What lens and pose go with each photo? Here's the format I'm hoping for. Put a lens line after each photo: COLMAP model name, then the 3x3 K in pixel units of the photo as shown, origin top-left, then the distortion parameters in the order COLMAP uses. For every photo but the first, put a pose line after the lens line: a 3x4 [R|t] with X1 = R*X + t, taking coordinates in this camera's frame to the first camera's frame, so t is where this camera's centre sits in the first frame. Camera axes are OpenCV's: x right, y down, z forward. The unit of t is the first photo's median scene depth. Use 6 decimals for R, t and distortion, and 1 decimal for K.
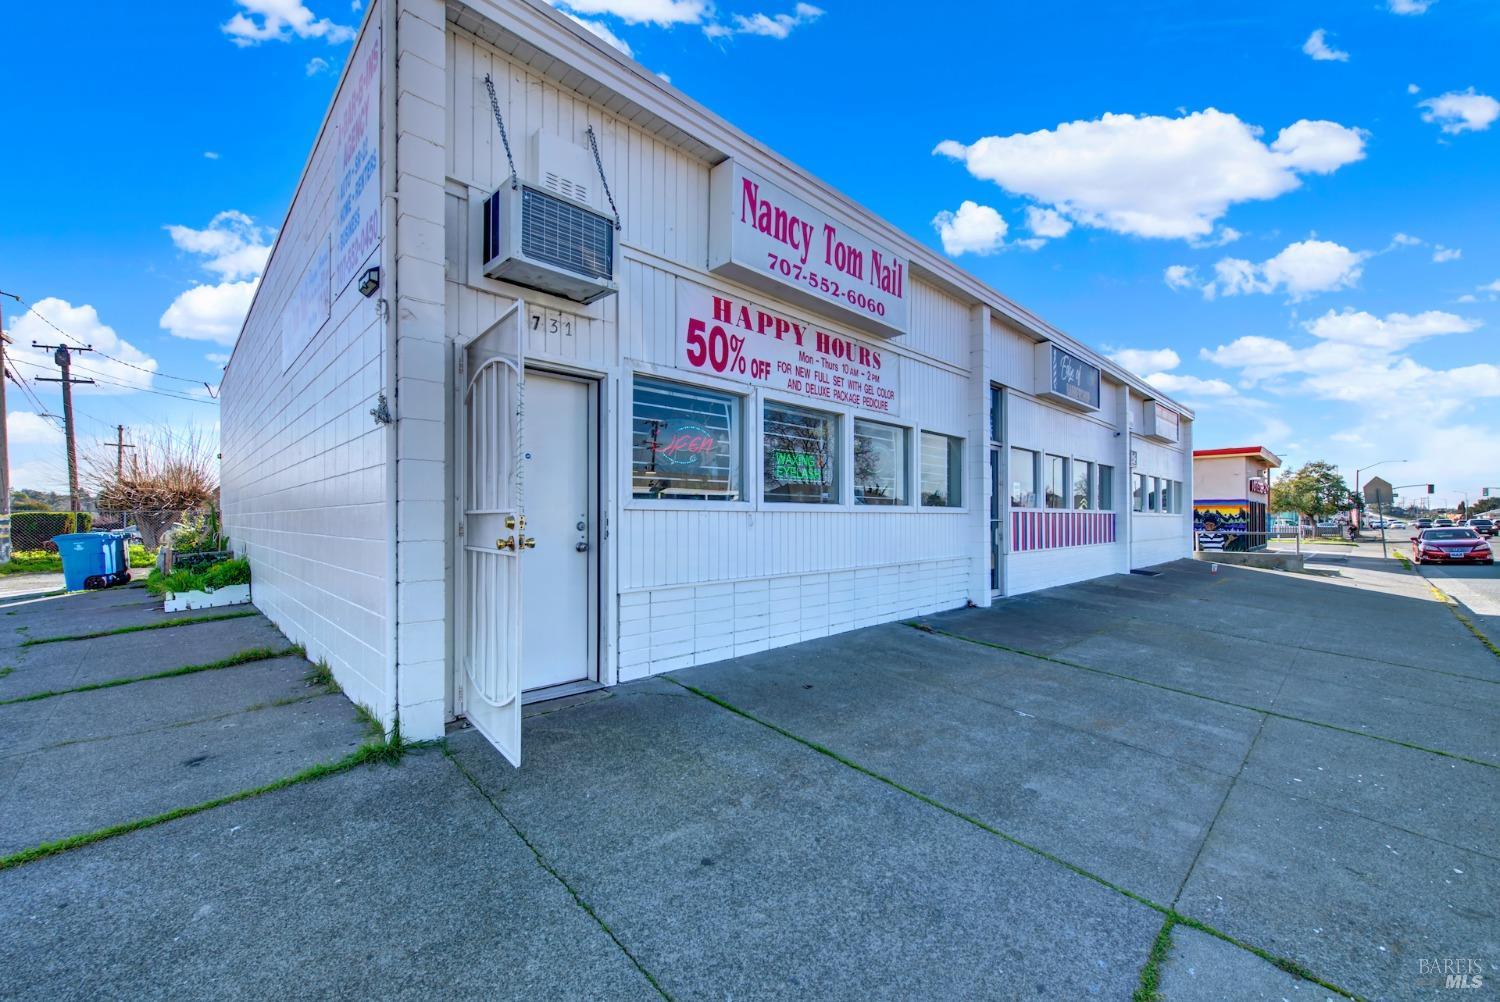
lens RADIAL K [[639.6, 0, 788.8], [0, 639.6, 524.1], [0, 0, 1]] dist [0.007855, 0.000458]
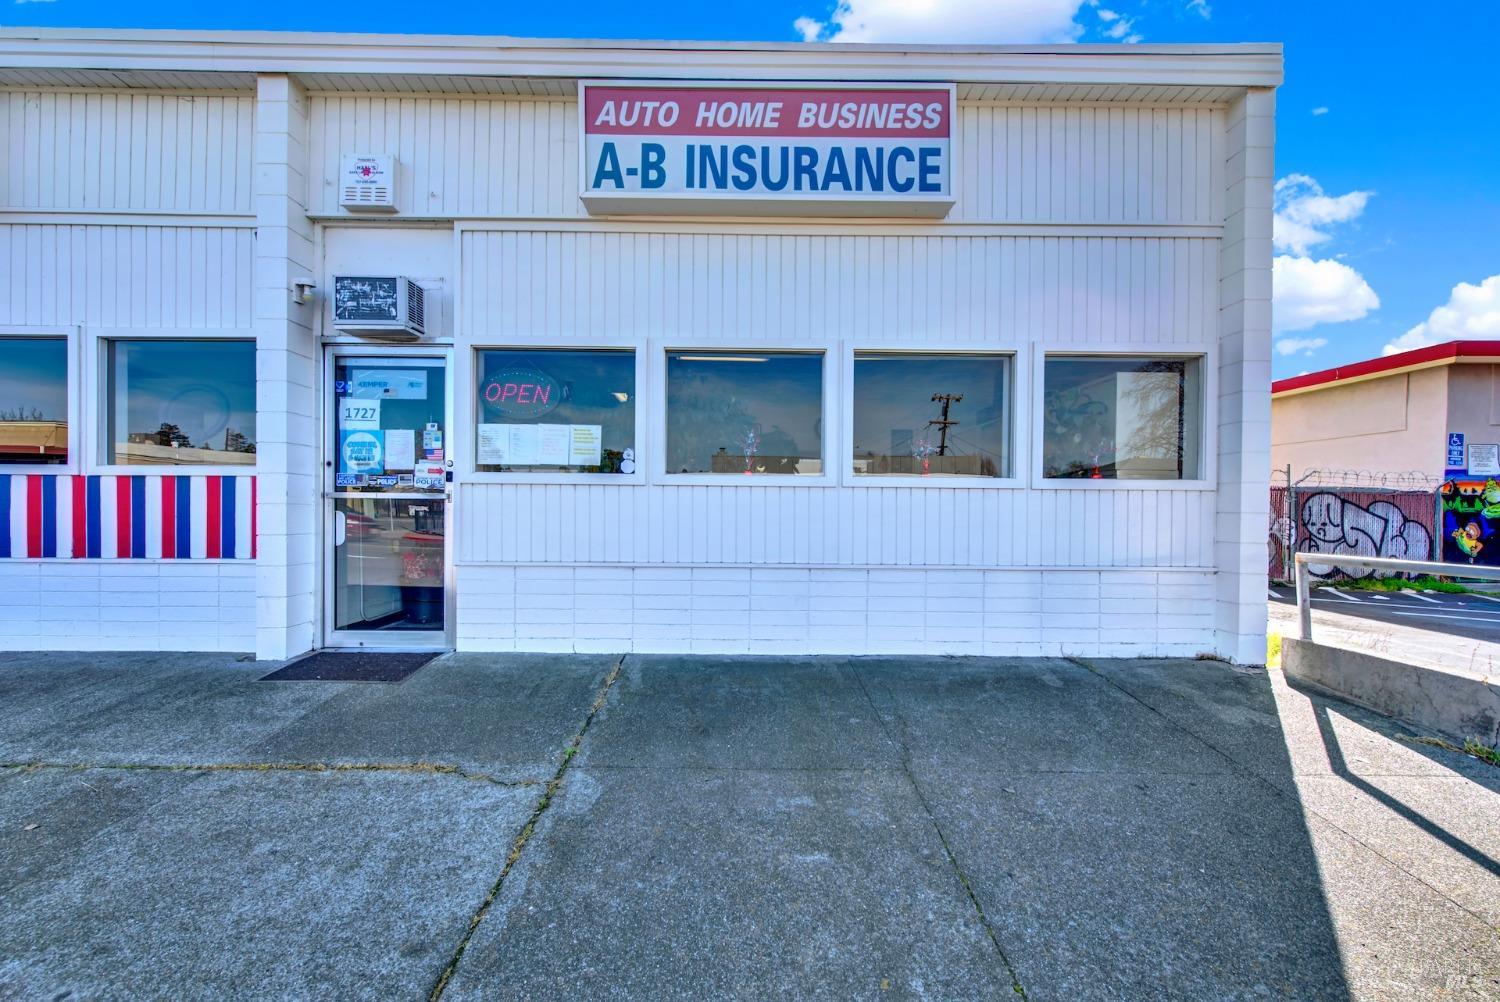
lens RADIAL K [[597.8, 0, 747.2], [0, 597.8, 513.6], [0, 0, 1]] dist [0.003043, -0.002091]
pose [[0.675762, 0.023949, -0.736731, 2.154690], [-0.014673, 0.999711, 0.019039, -0.014329], [0.736974, -0.002056, 0.675918, 2.300242]]
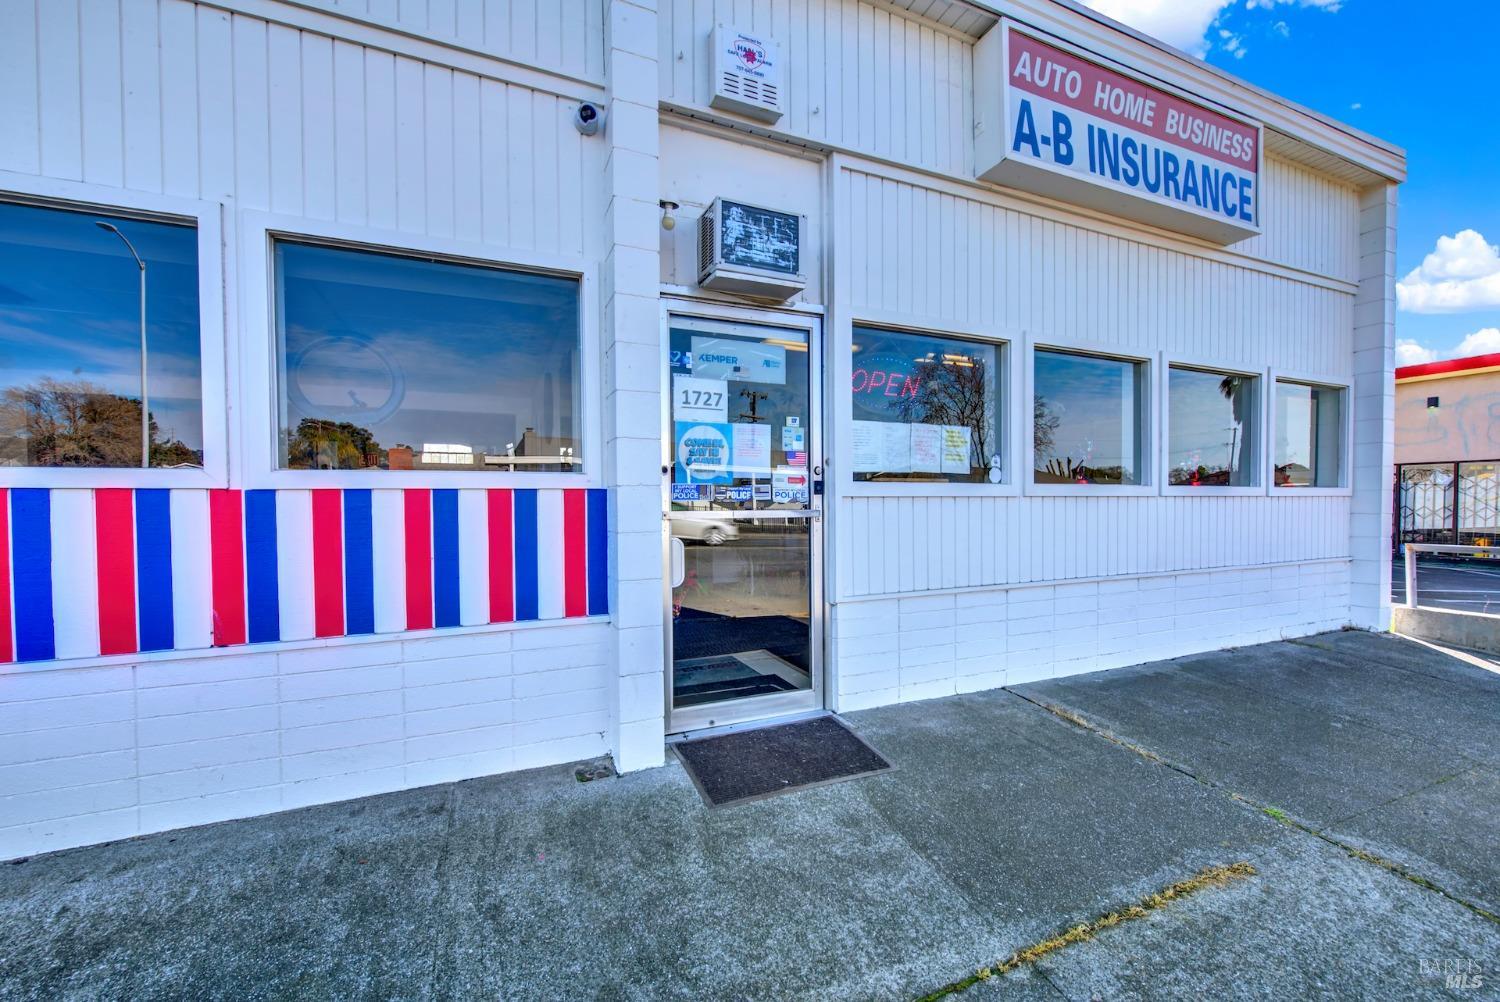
lens RADIAL K [[597.8, 0, 745.8], [0, 597.8, 513.9], [0, 0, 1]] dist [0.003043, -0.002091]
pose [[0.907858, 0.017176, -0.418926, 1.510540], [-0.005185, 0.999544, 0.029745, -0.033051], [0.419246, -0.024832, 0.907533, 1.972908]]
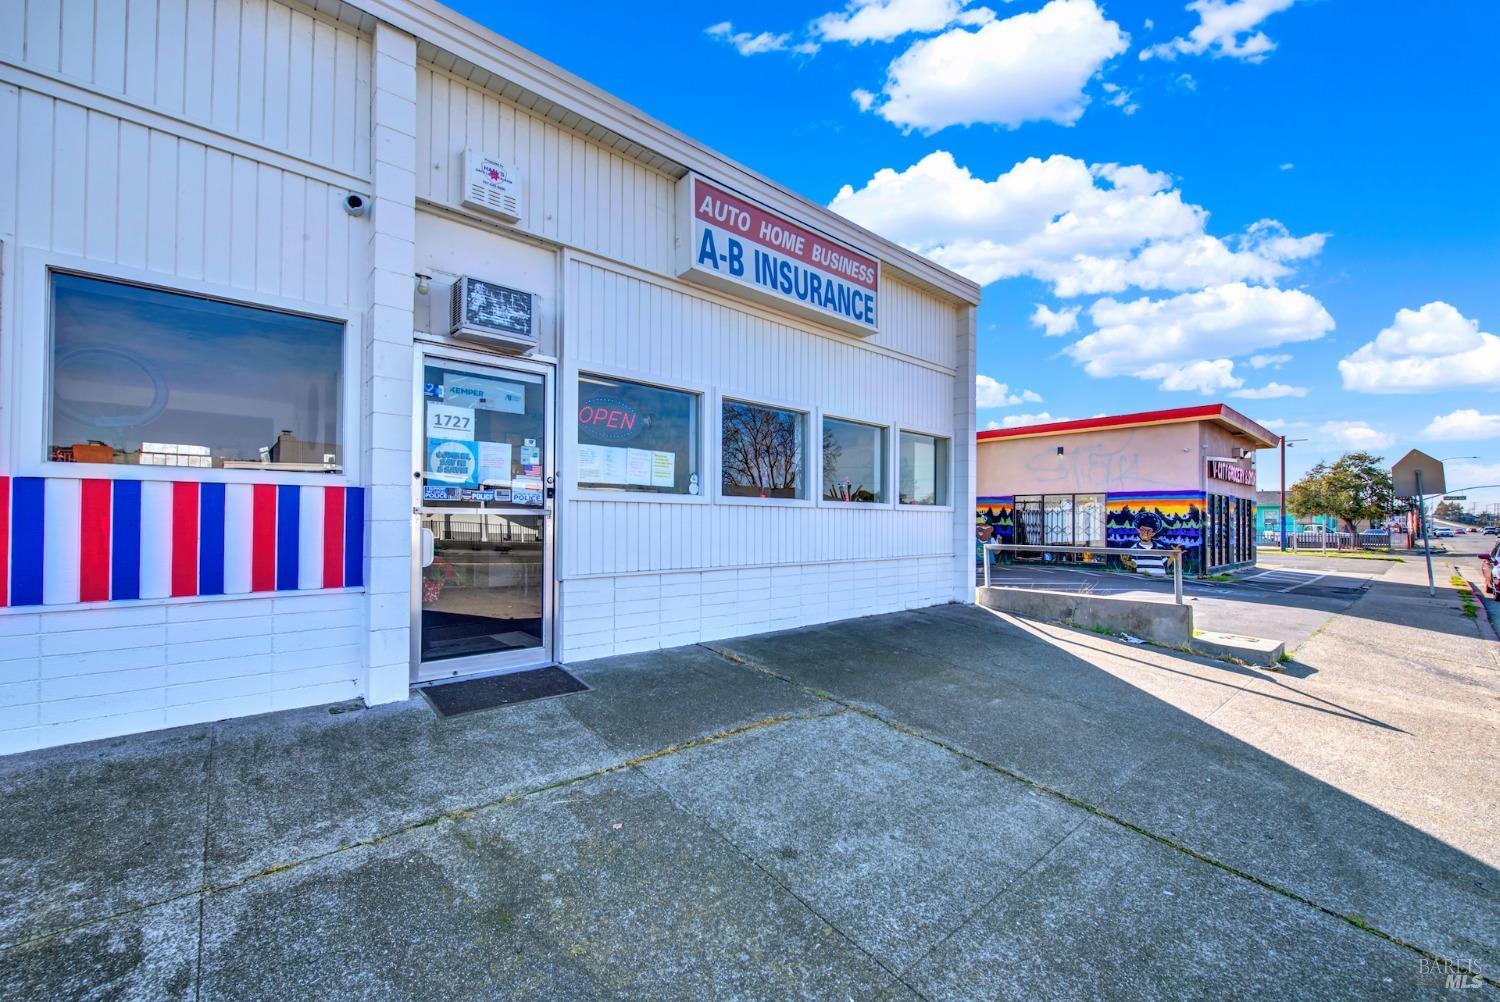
lens RADIAL K [[597.8, 0, 747.4], [0, 597.8, 513.7], [0, 0, 1]] dist [0.003043, -0.002091]
pose [[0.992539, 0.018903, -0.120455, 1.678789], [-0.019885, 0.999778, -0.006952, -0.014611], [0.120297, 0.009296, 0.992694, 1.793207]]
